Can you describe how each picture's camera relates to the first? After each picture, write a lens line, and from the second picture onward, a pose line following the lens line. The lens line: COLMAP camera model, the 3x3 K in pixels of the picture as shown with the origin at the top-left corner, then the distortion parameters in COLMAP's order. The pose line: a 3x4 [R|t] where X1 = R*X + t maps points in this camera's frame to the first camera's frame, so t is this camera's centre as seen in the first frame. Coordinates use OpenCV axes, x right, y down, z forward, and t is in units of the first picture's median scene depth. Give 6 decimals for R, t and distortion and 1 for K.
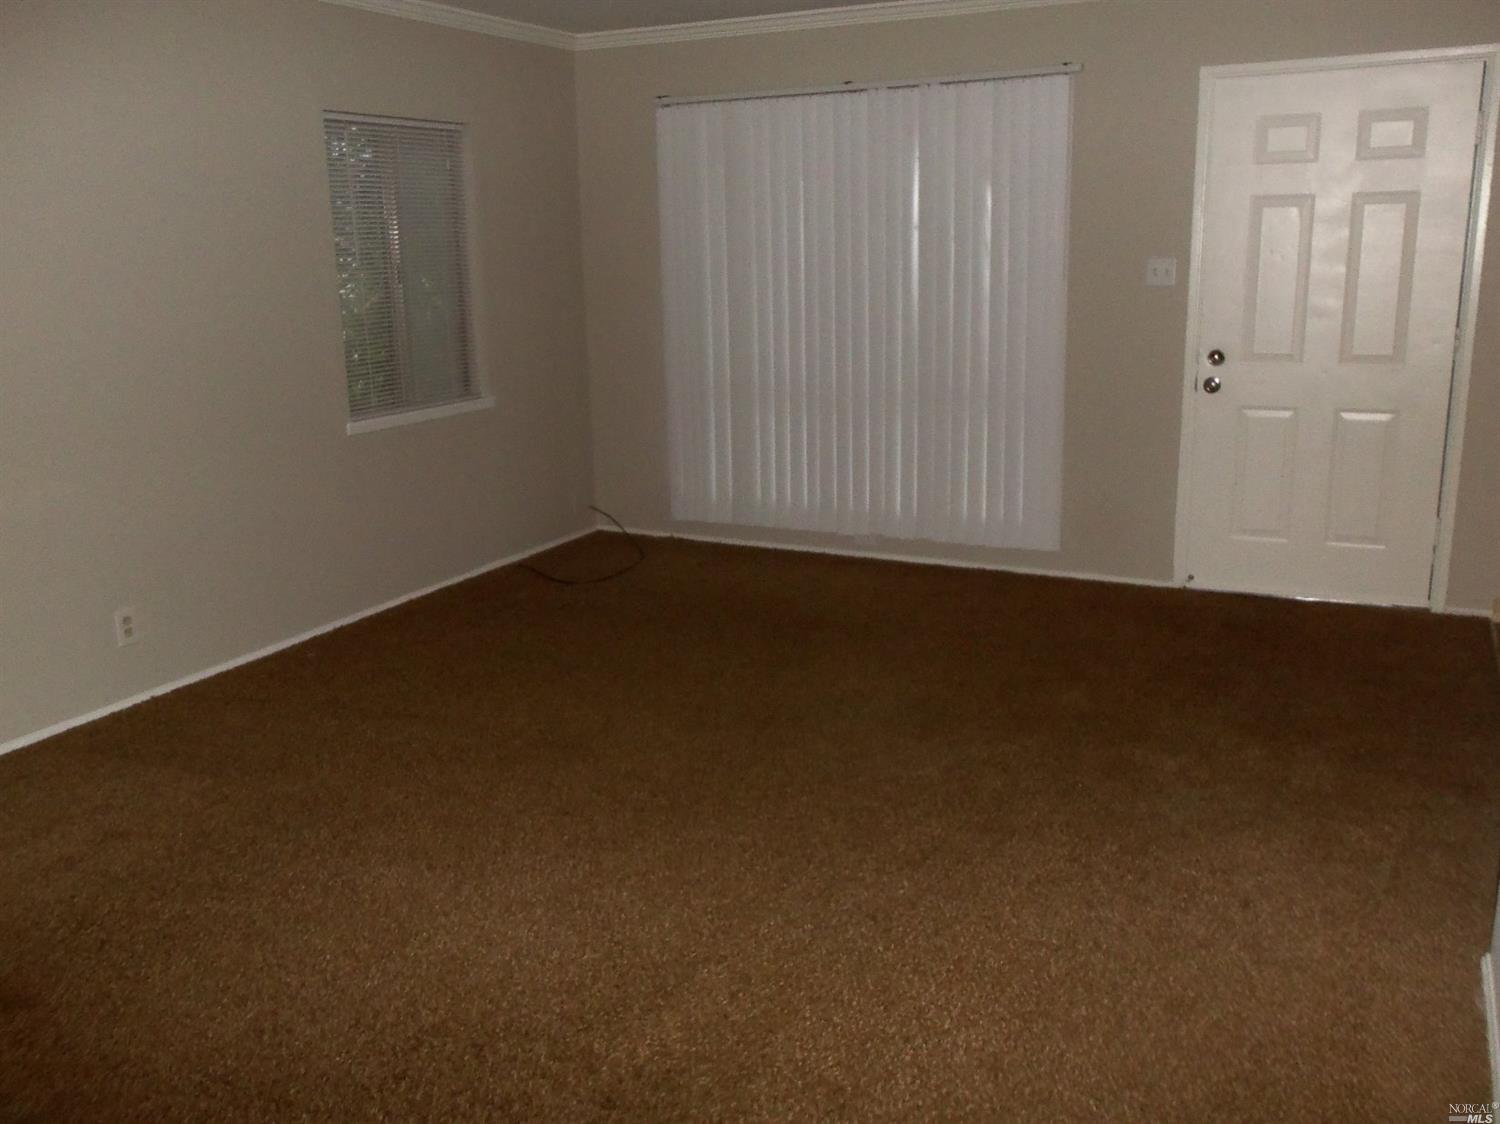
lens RADIAL K [[1289.8, 0, 750.4], [0, 1289.8, 571.5], [0, 0, 1]] dist [-0.016696, 0.017604]
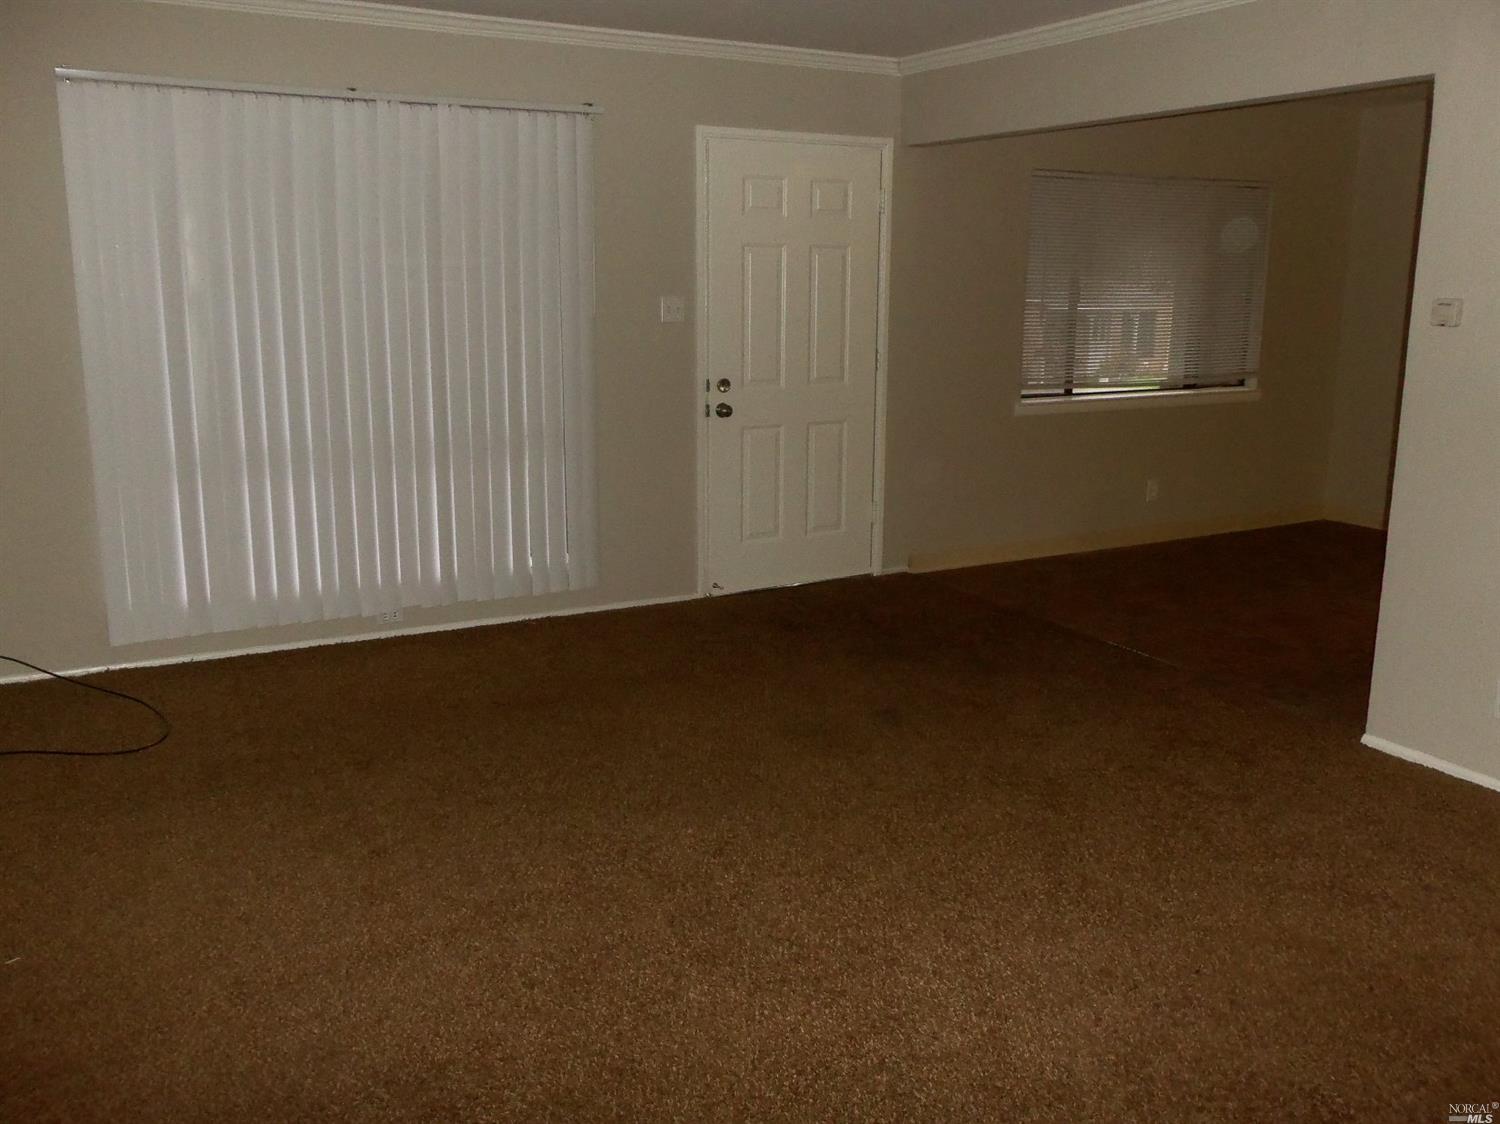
lens RADIAL K [[1289.8, 0, 750.9], [0, 1289.8, 558.6], [0, 0, 1]] dist [-0.016696, 0.017604]
pose [[0.551480, -0.149494, 0.820684, -0.633711], [0.192185, 0.980115, 0.049392, -0.077782], [-0.811748, 0.130485, 0.569244, 0.407582]]
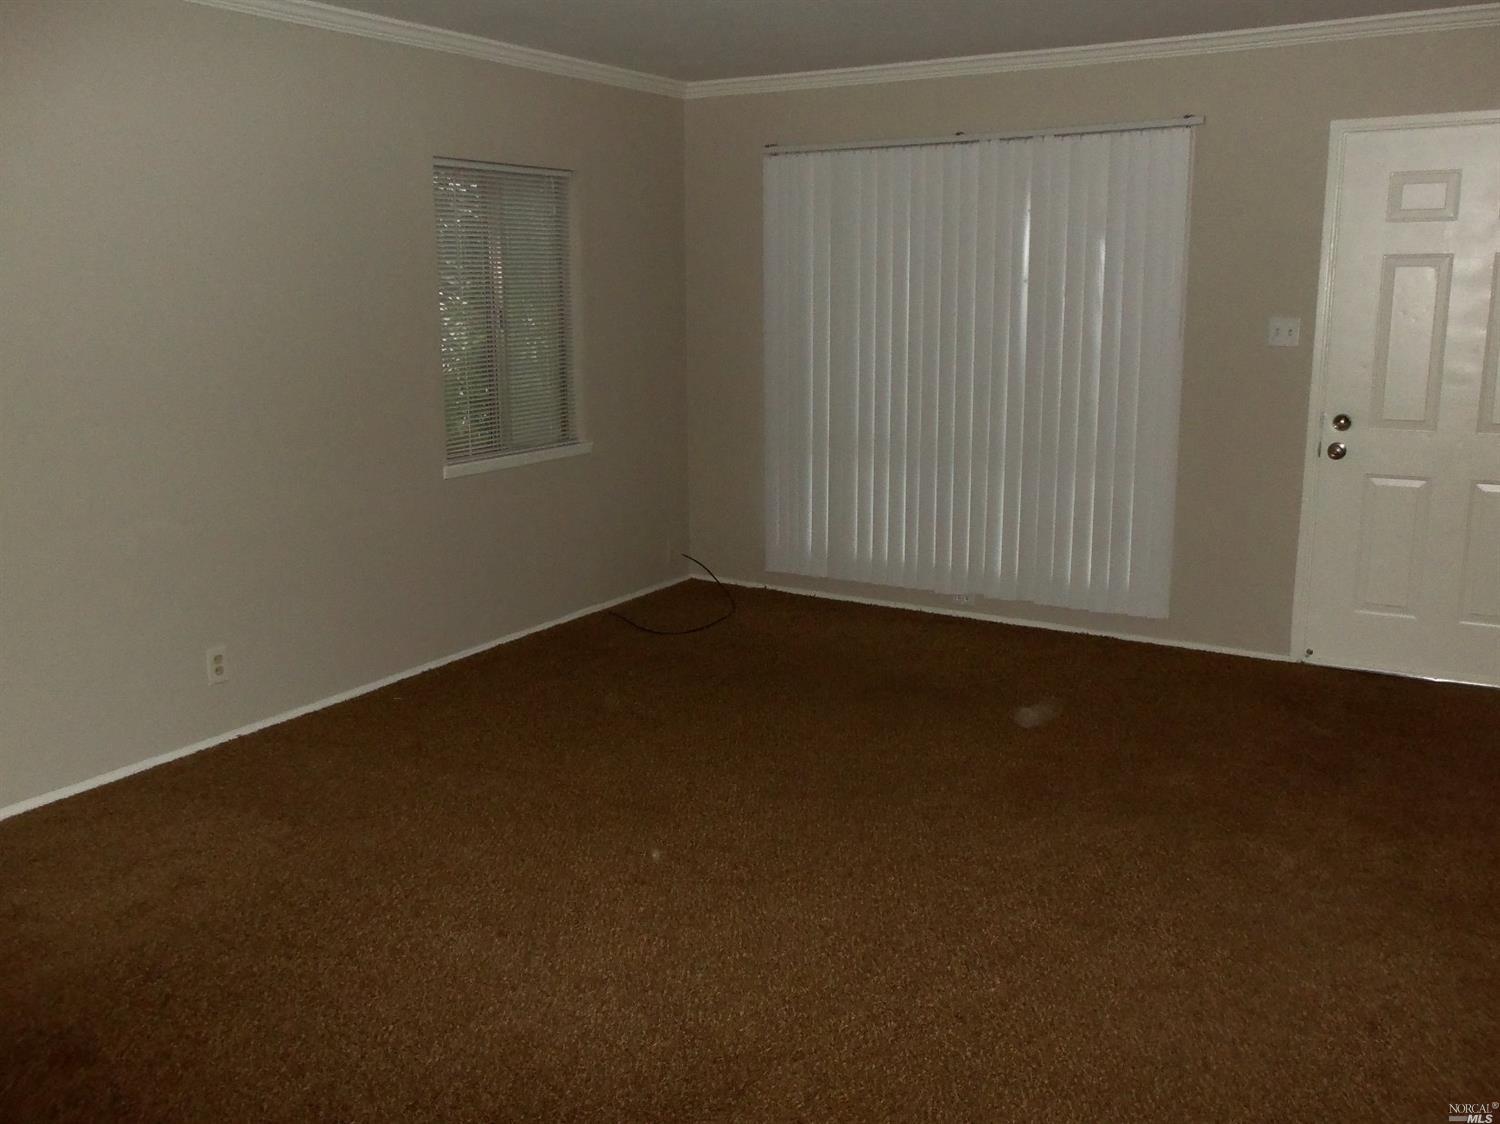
lens RADIAL K [[1289.8, 0, 752.3], [0, 1289.8, 559.3], [0, 0, 1]] dist [-0.016696, 0.017604]
pose [[0.996783, 0.031507, -0.073692, 0.001502], [-0.034352, 0.998700, -0.037662, -0.016467], [0.072410, 0.040072, 0.996570, 0.029923]]
